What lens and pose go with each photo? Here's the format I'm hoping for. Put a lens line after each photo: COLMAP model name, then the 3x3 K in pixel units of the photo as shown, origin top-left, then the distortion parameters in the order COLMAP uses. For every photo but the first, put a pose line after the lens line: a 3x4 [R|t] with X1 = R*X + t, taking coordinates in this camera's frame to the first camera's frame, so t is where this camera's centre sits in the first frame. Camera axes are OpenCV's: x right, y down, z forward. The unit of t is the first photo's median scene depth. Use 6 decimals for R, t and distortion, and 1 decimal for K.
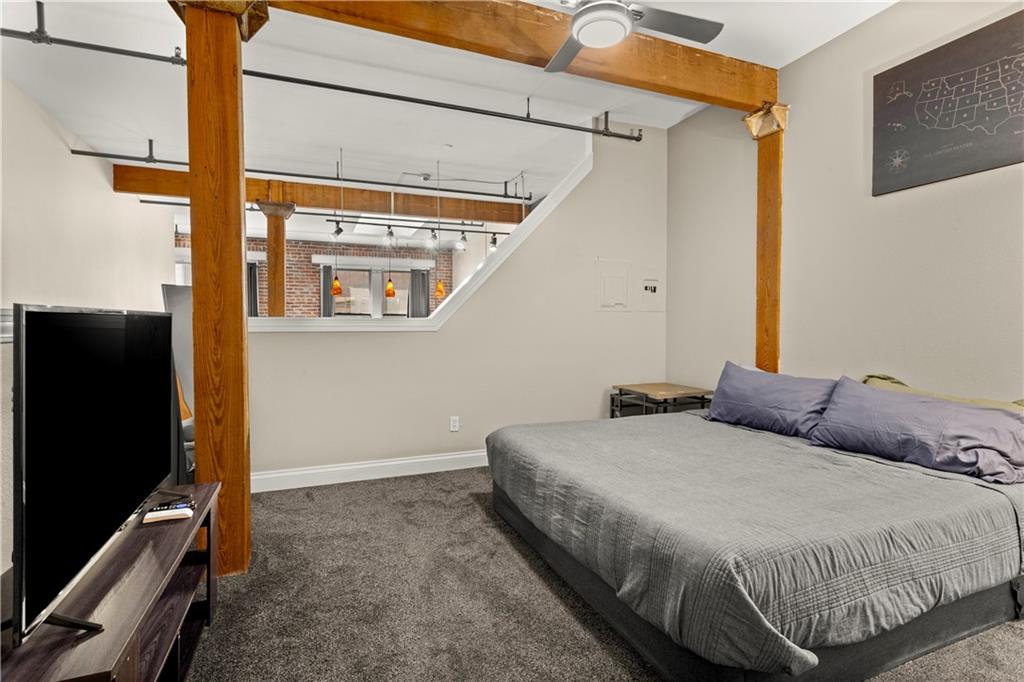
lens RADIAL K [[493.5, 0, 513.3], [0, 493.5, 333.3], [0, 0, 1]] dist [-0.000184, 0.000449]
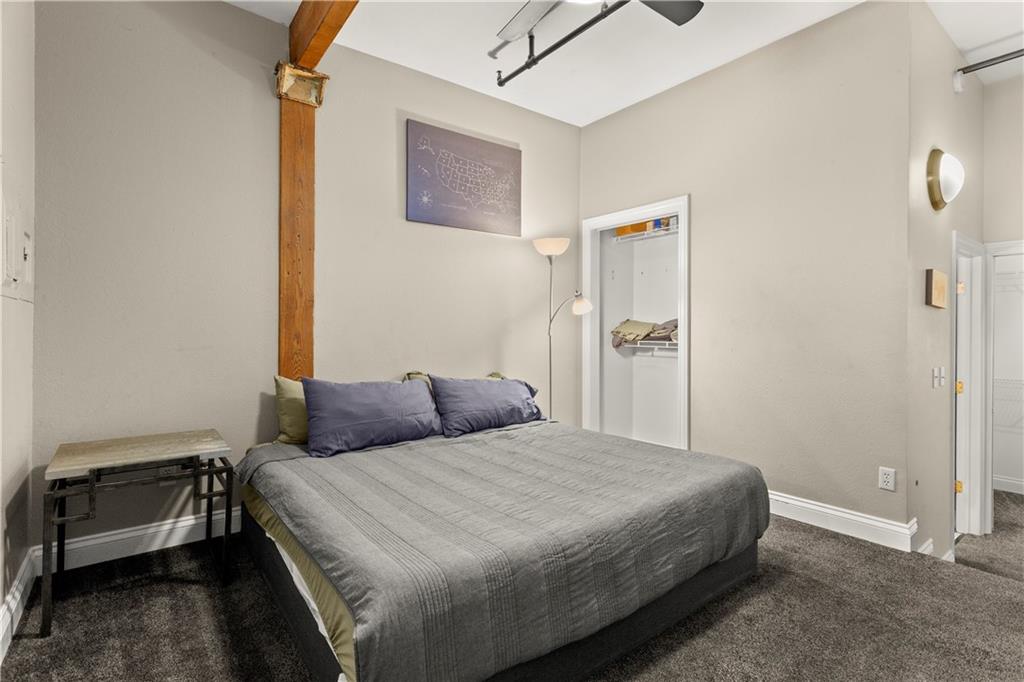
lens RADIAL K [[492.0, 0, 518.4], [0, 492.0, 323.8], [0, 0, 1]] dist [0.000255, 0.000405]
pose [[-0.271996, 0.010665, 0.962239, -0.285303], [0.015446, 0.999858, -0.006716, -0.011211], [-0.962174, 0.013036, -0.272122, 0.652355]]
